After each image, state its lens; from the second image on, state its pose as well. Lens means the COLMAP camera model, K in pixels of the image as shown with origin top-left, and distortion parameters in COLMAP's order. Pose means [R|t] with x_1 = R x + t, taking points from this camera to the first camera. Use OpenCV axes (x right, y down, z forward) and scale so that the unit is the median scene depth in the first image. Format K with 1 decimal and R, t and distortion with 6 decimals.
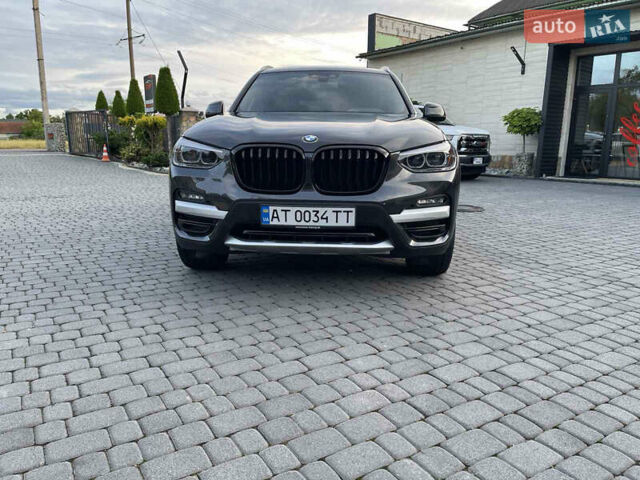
lens RADIAL K [[482.5, 0, 314.9], [0, 482.5, 239.8], [0, 0, 1]] dist [0.084297, -0.107333]
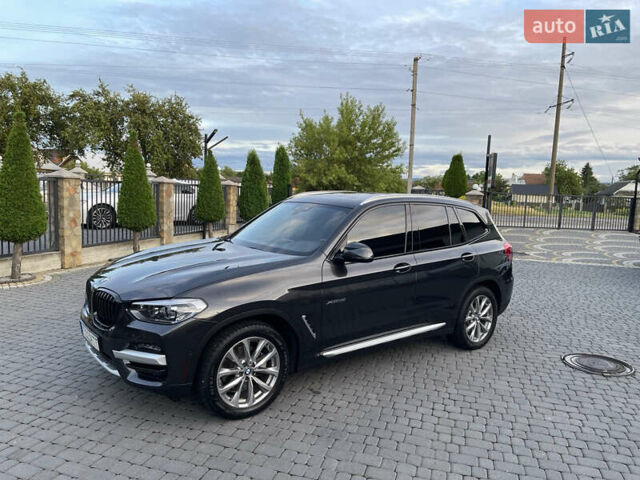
lens RADIAL K [[482.5, 0, 314.9], [0, 482.5, 239.8], [0, 0, 1]] dist [0.084297, -0.107333]
pose [[0.600766, 0.073090, -0.796077, 0.292186], [-0.158855, 0.986868, -0.029274, -0.075918], [0.783483, 0.144048, 0.604487, 0.122457]]
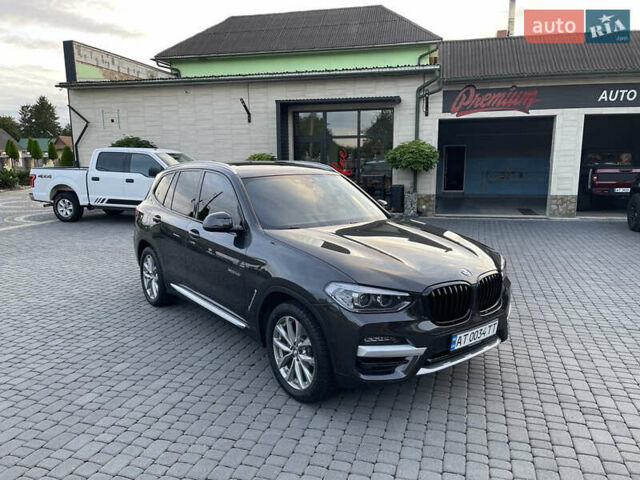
lens RADIAL K [[482.5, 0, 314.9], [0, 482.5, 239.8], [0, 0, 1]] dist [0.084297, -0.107333]
pose [[0.760212, -0.125936, 0.637353, -0.214224], [0.143191, 0.989387, 0.024702, -0.074537], [-0.633699, 0.072485, 0.770176, 0.055665]]
